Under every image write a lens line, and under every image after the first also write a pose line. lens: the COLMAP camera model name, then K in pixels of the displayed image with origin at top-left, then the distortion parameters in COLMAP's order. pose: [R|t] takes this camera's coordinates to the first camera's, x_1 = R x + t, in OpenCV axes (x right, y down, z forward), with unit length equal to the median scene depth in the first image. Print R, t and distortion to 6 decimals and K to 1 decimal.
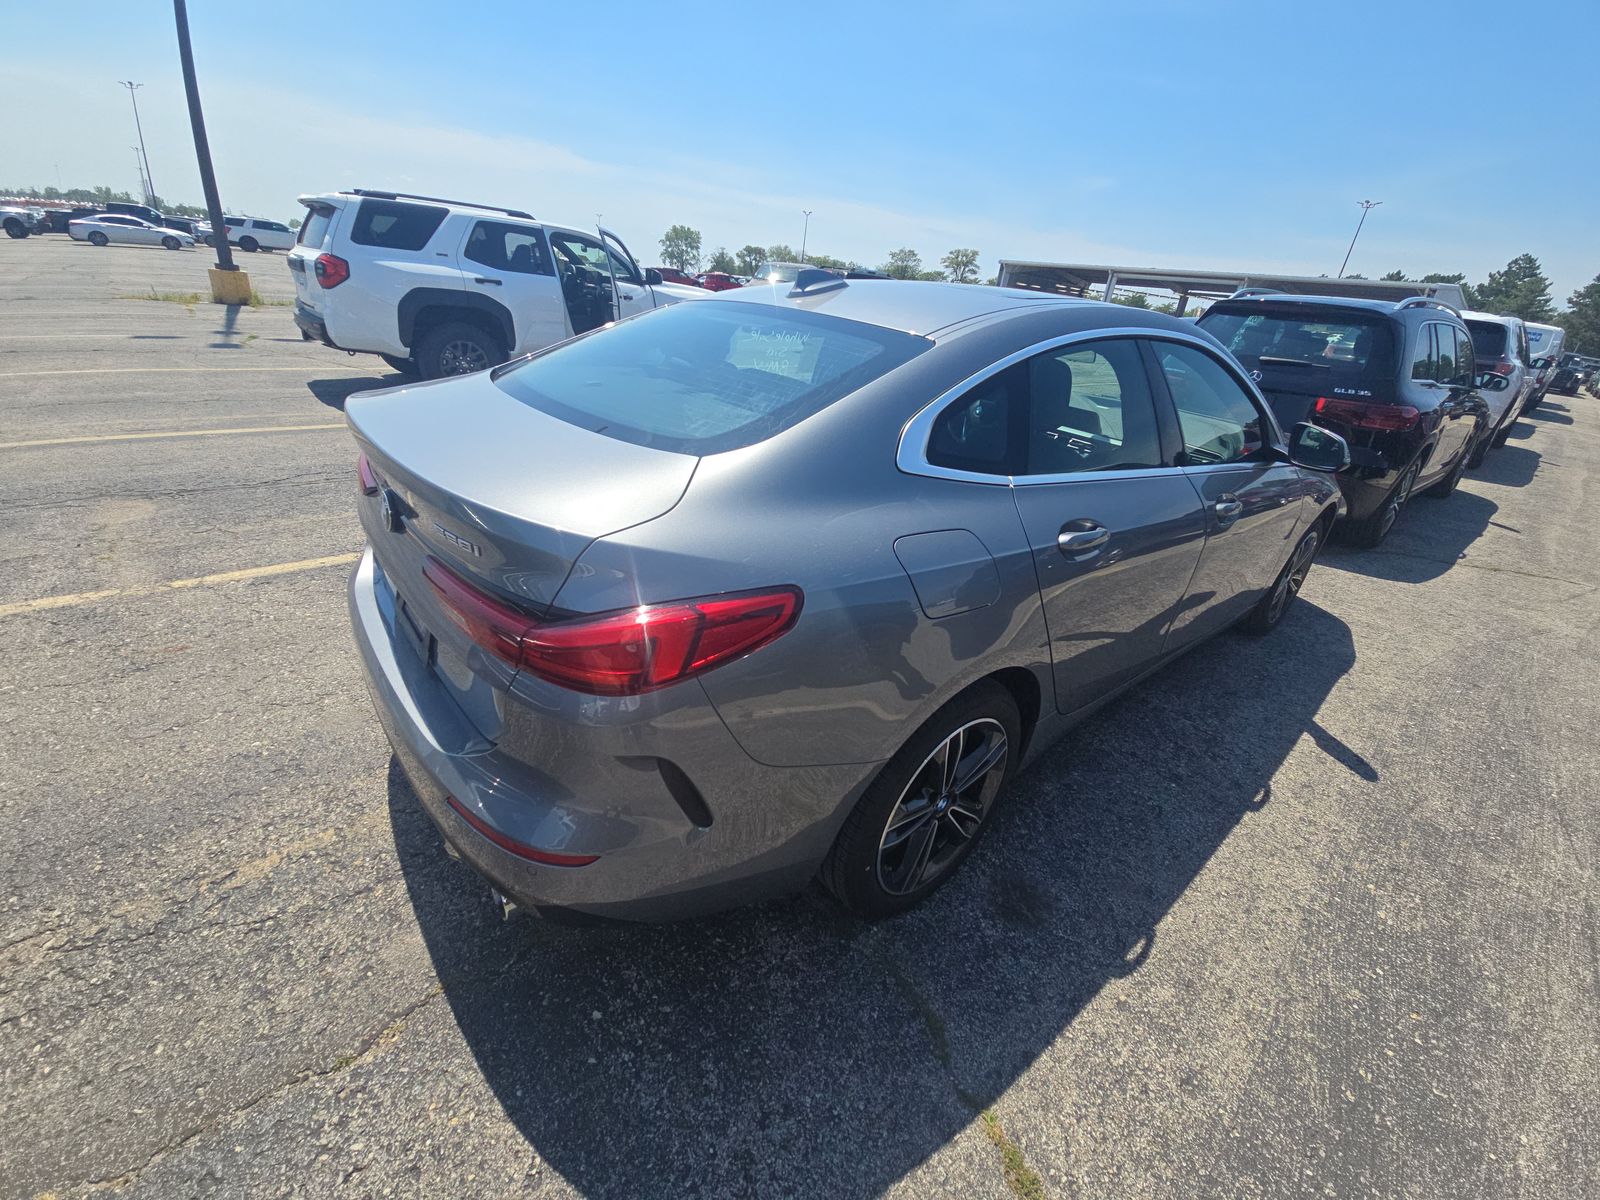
lens RADIAL K [[639.2, 0, 806.1], [0, 639.2, 597.7], [0, 0, 1]] dist [0.009171, -0.008134]
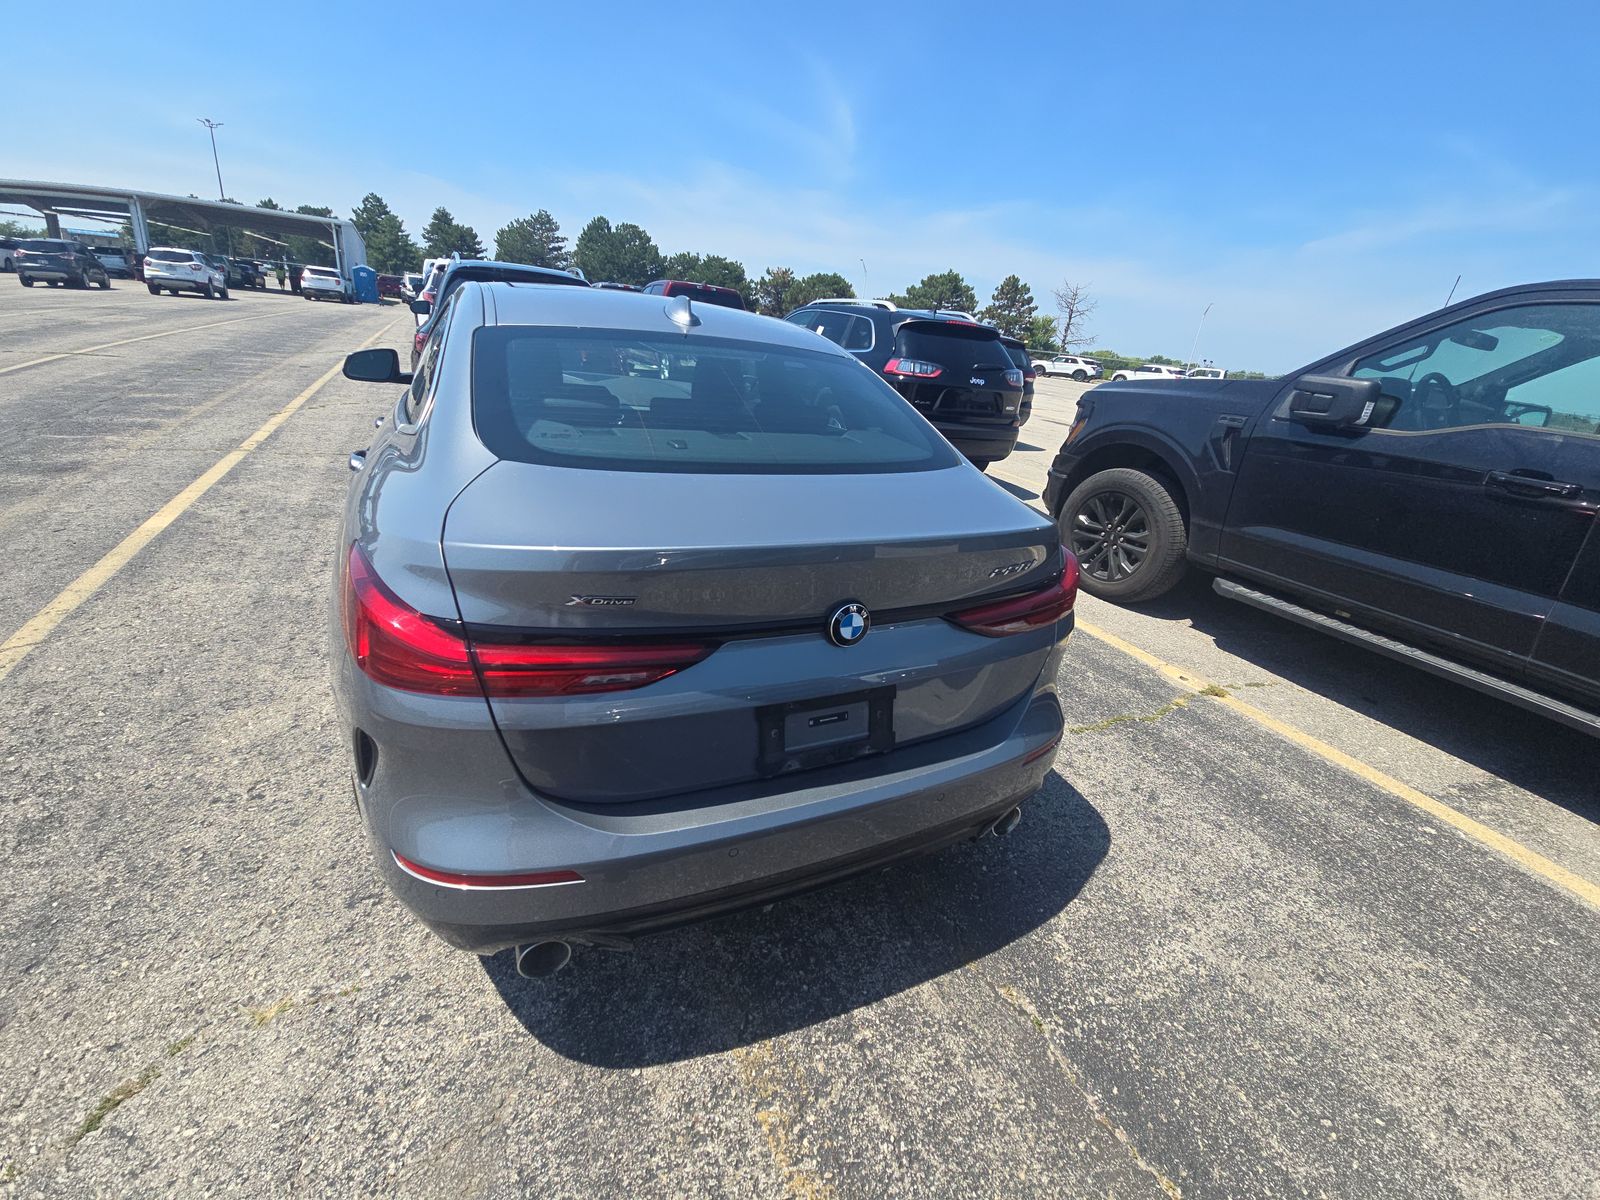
lens RADIAL K [[646.5, 0, 805.3], [0, 646.5, 595.8], [0, 0, 1]] dist [0.015329, -0.008599]
pose [[0.260104, -0.428336, 0.865375, -1.343854], [0.357148, 0.875340, 0.325921, -0.443169], [-0.897102, 0.224293, 0.380659, 0.662119]]
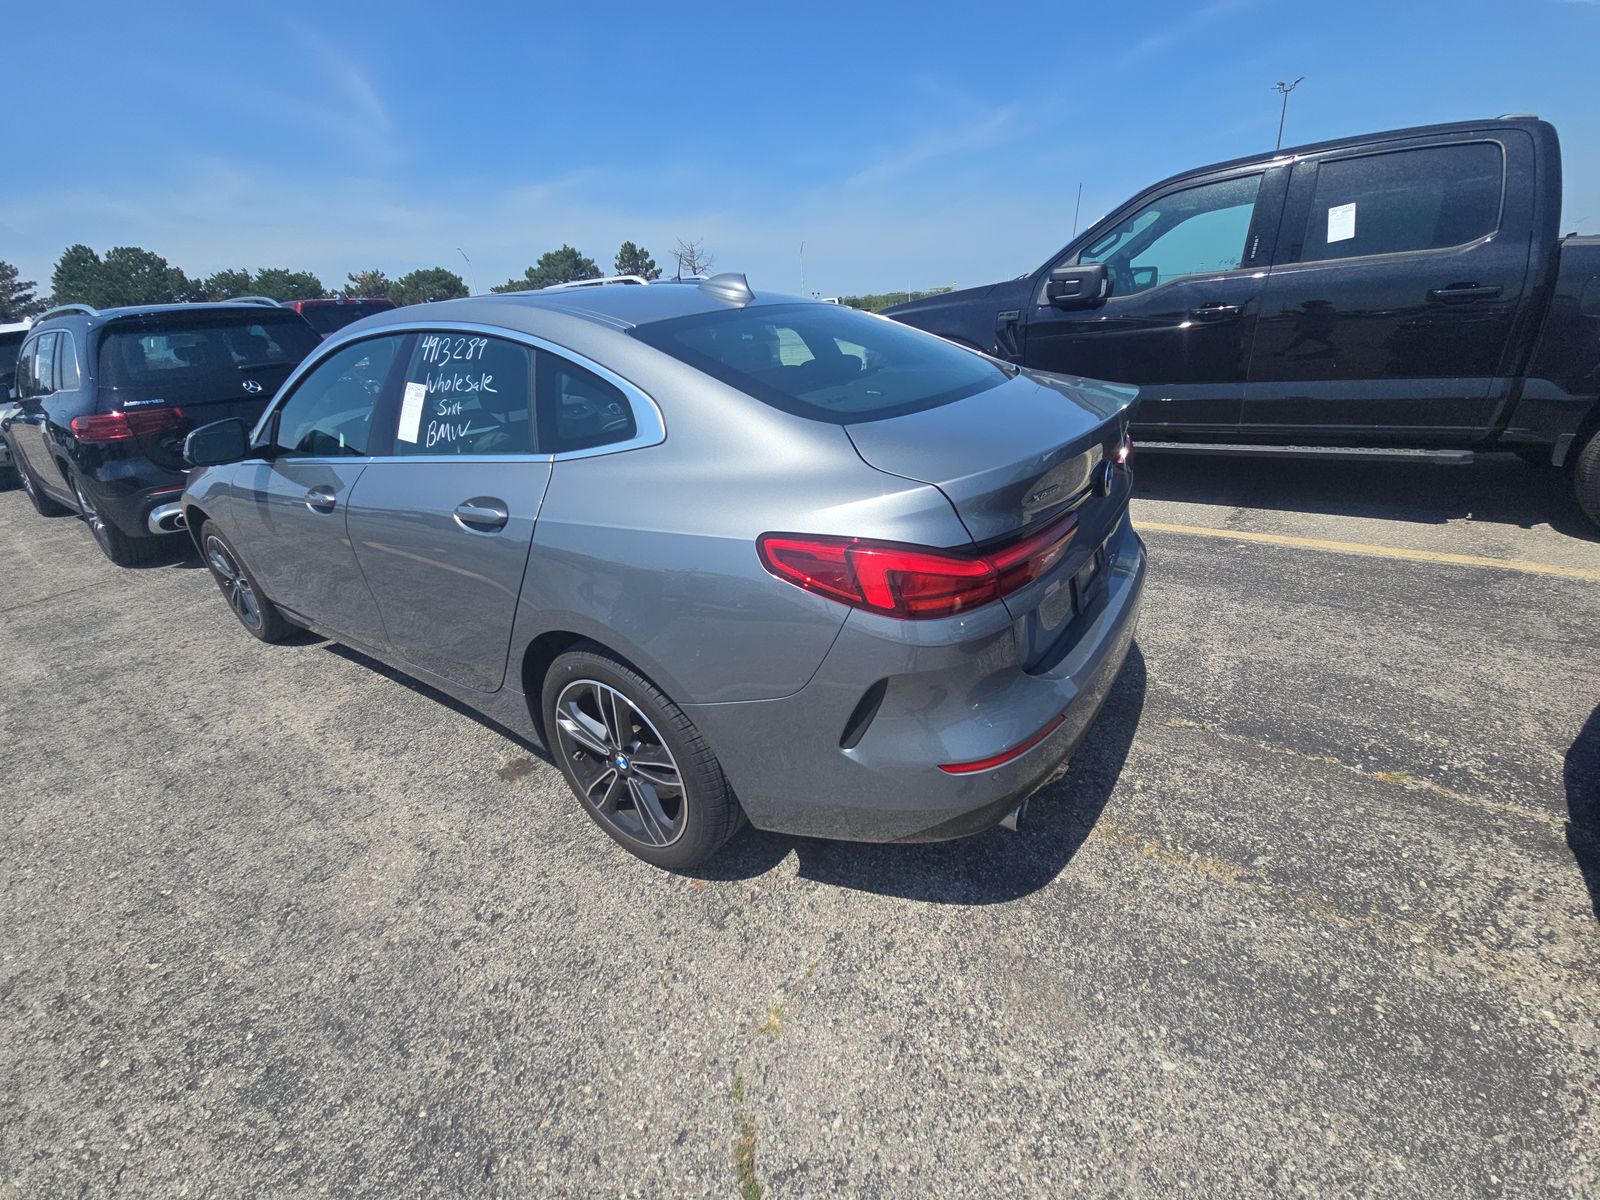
lens RADIAL K [[639.2, 0, 806.1], [0, 639.2, 597.7], [0, 0, 1]] dist [0.009171, -0.008134]
pose [[-0.262873, -0.466853, 0.844362, -1.503030], [0.470197, 0.702197, 0.534634, -0.797958], [-0.842504, 0.537557, 0.034924, 1.441831]]
